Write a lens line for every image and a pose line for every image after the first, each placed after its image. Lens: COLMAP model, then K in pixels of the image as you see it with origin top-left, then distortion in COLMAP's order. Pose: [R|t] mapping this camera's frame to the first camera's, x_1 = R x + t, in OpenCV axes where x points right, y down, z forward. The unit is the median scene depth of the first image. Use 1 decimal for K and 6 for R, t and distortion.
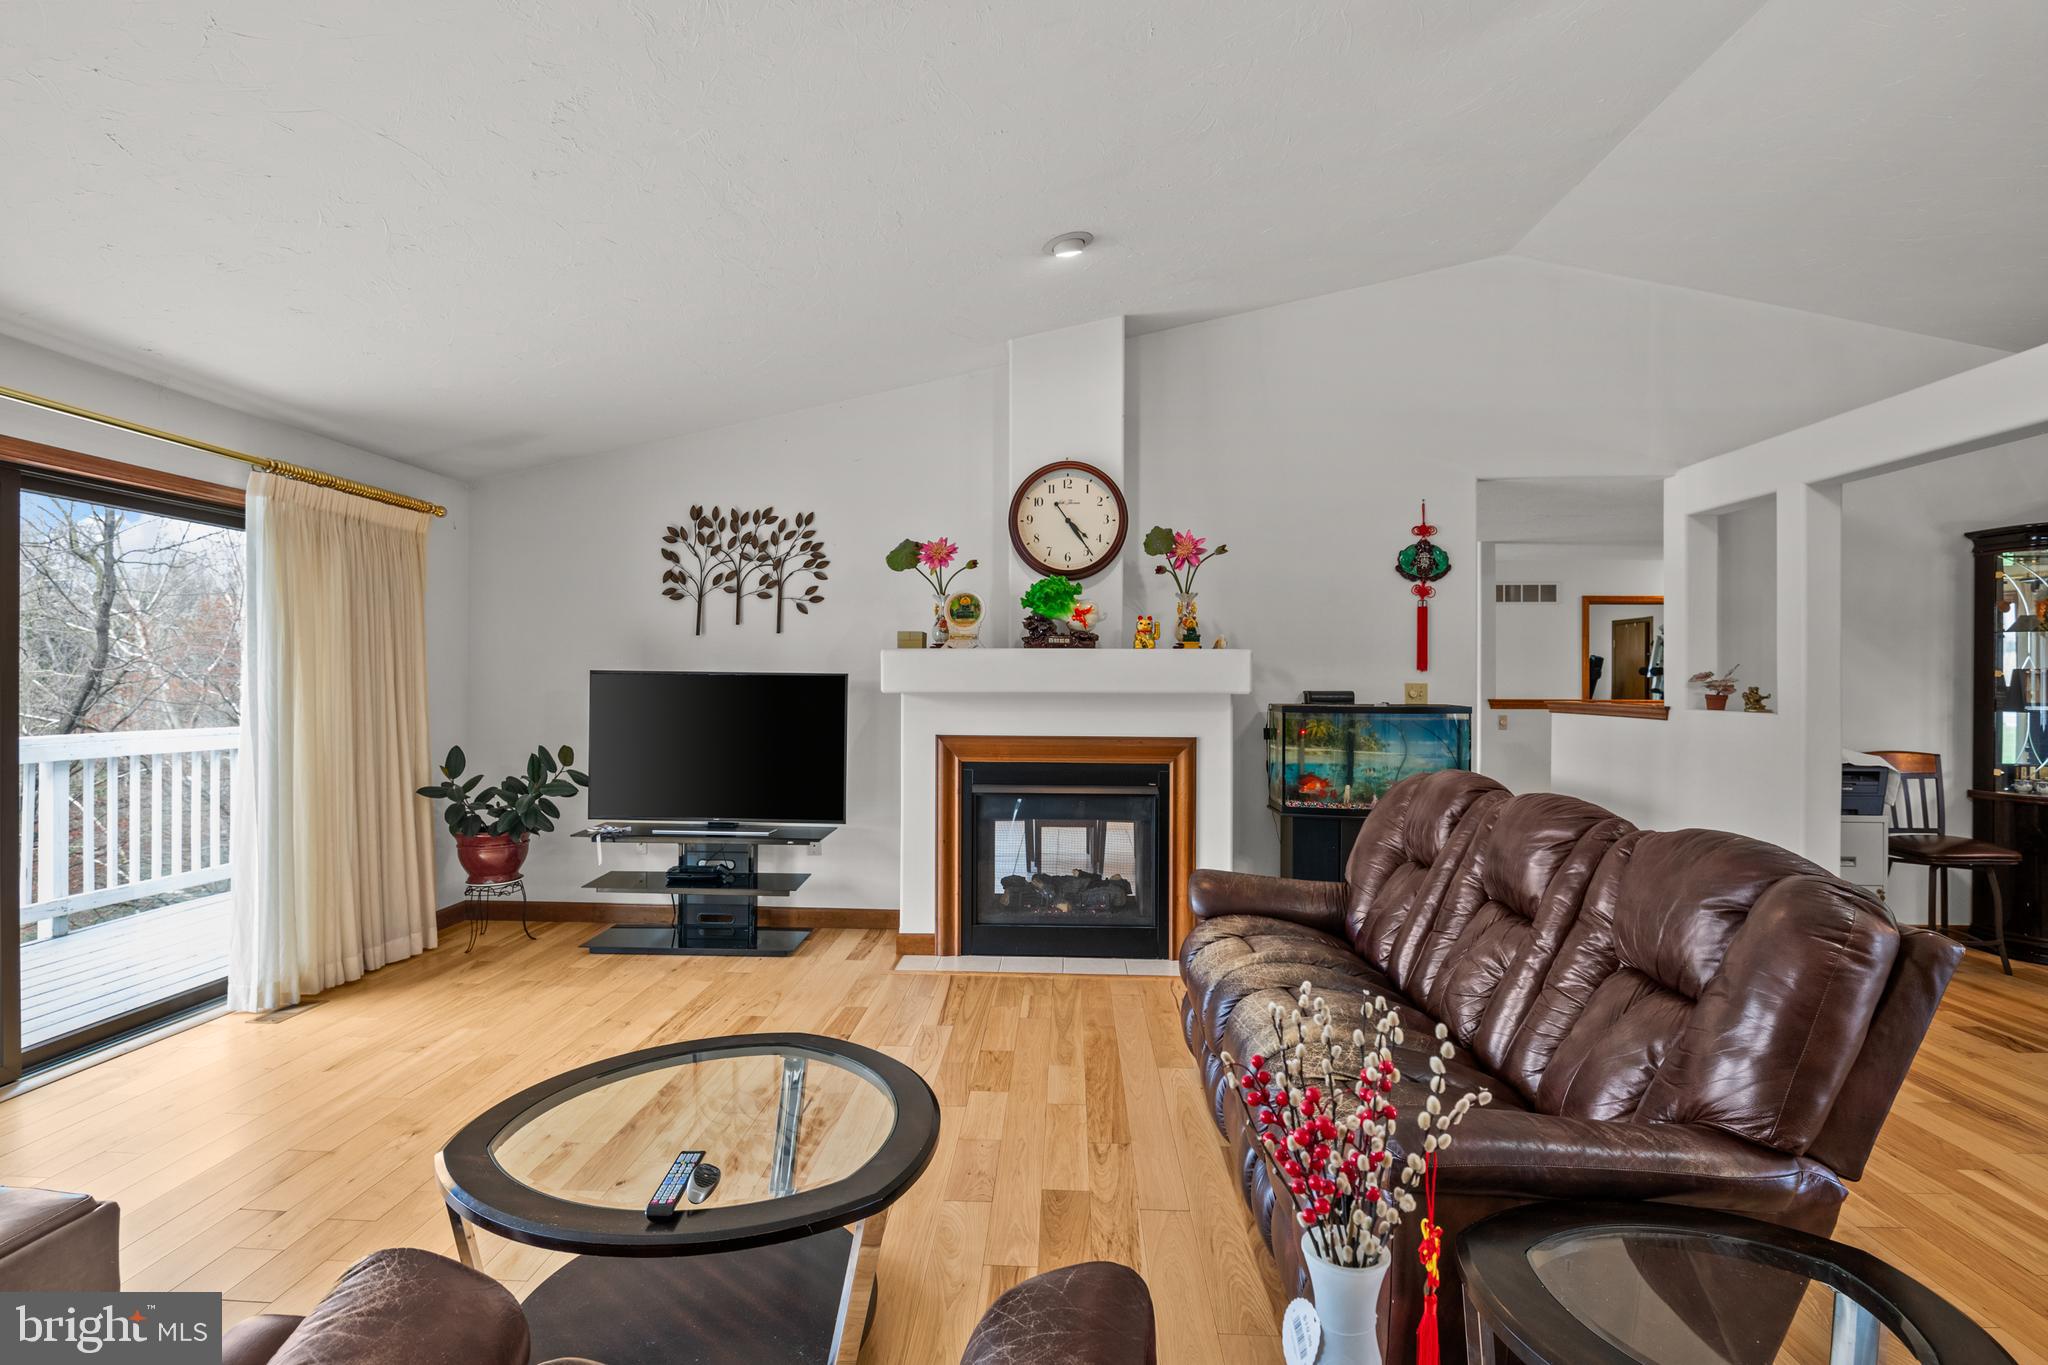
lens RADIAL K [[1021.3, 0, 1009.0], [0, 1021.3, 677.4], [0, 0, 1]] dist [0.004885, -0.007256]
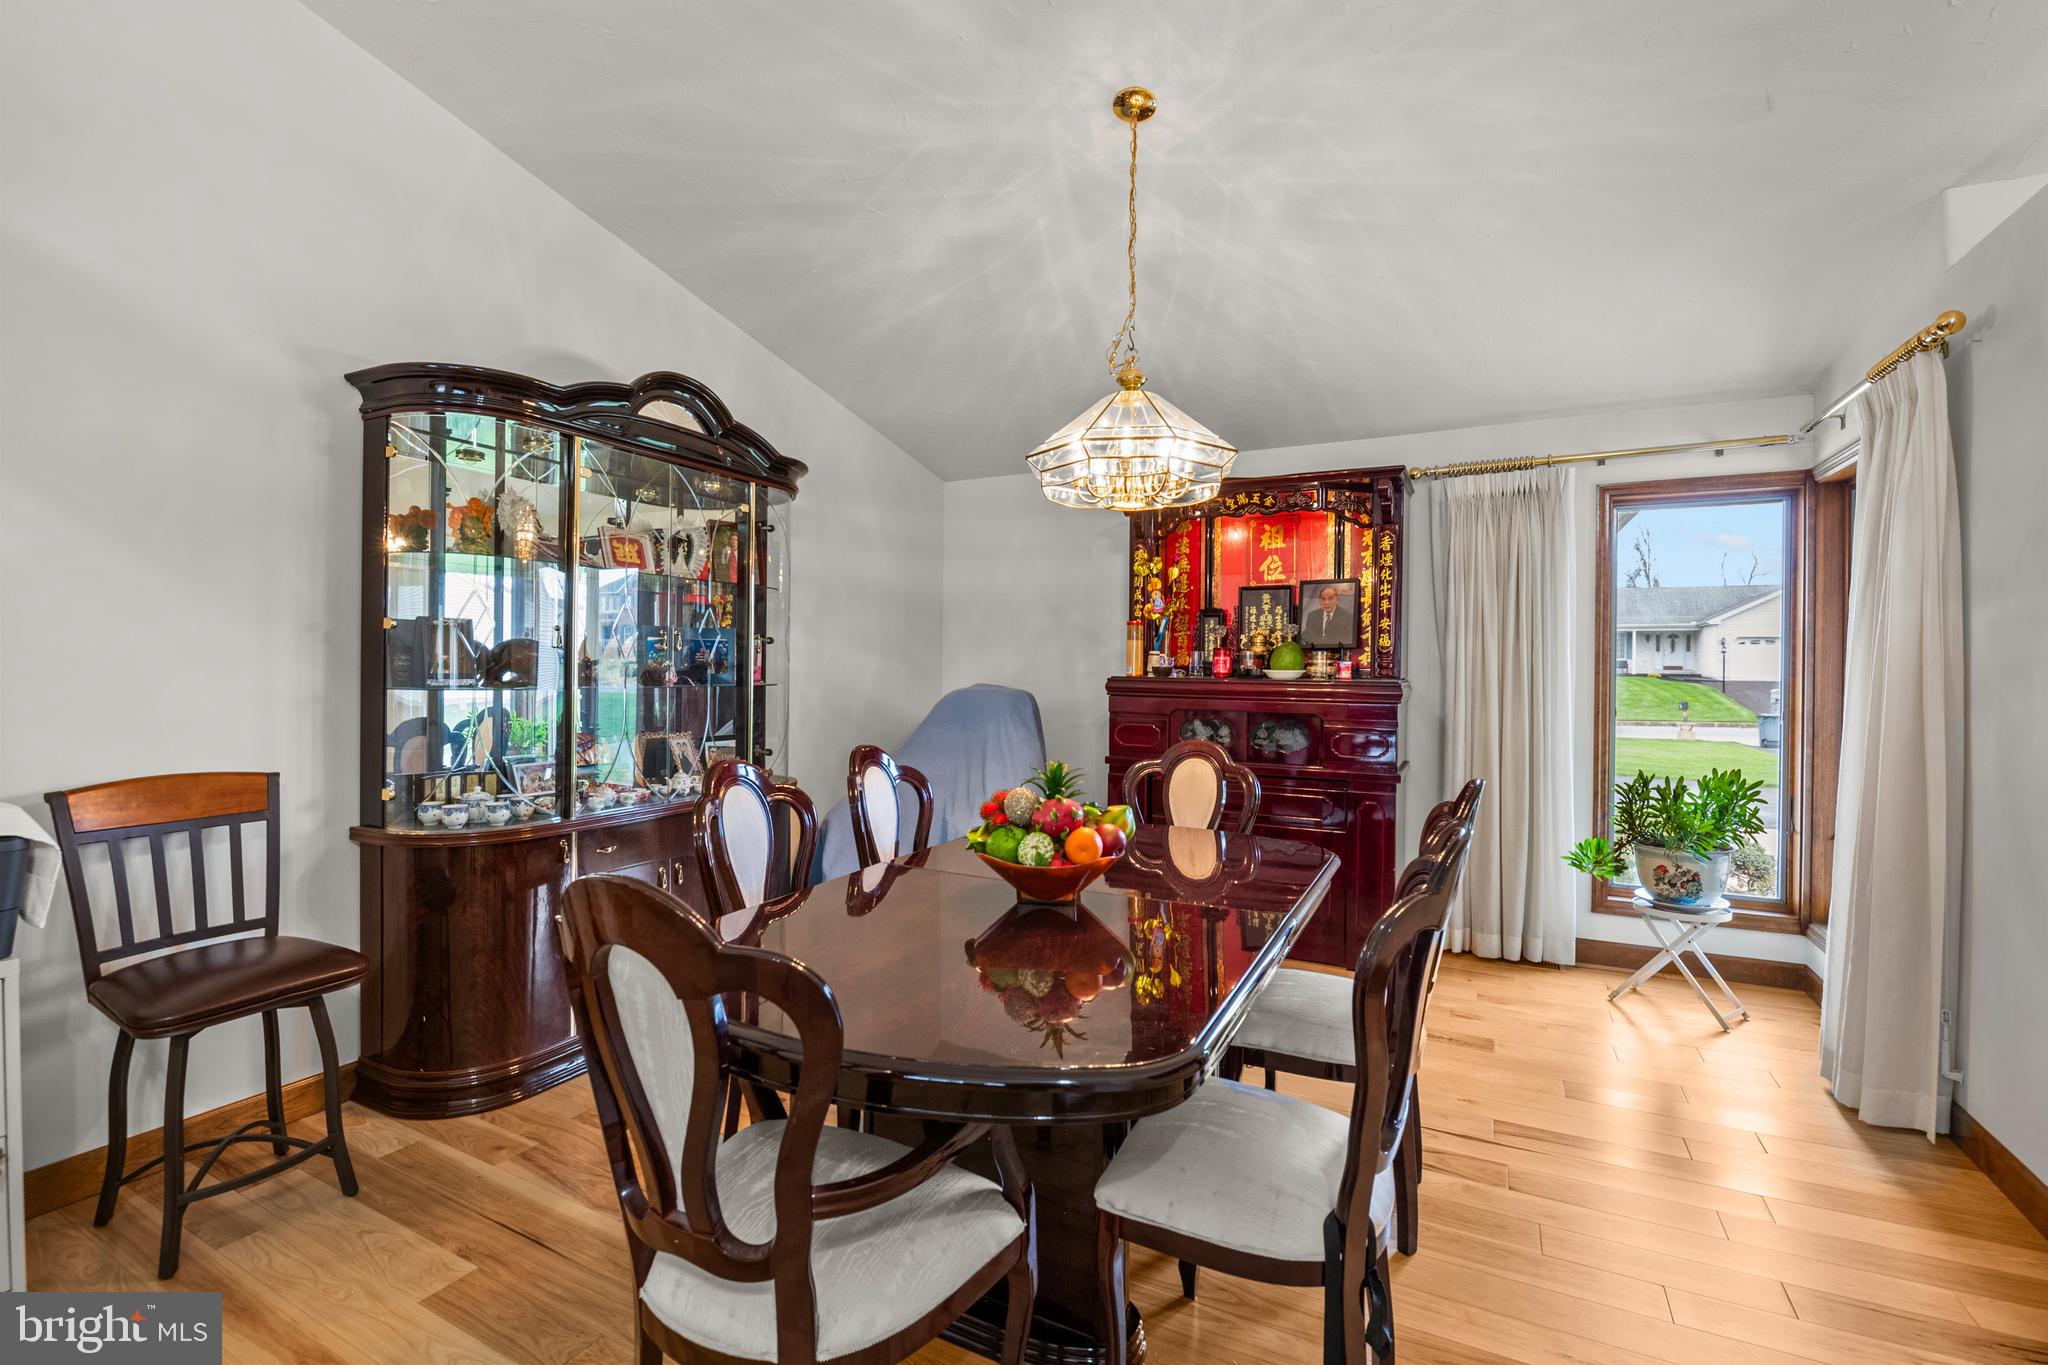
lens RADIAL K [[898.1, 0, 1013.8], [0, 898.1, 670.2], [0, 0, 1]] dist [0.000683, -0.000423]
pose [[0.422657, -0.004081, 0.906280, 0.649329], [-0.007003, 0.999945, 0.007769, 0.016277], [-0.906263, -0.009630, 0.422605, 0.457363]]
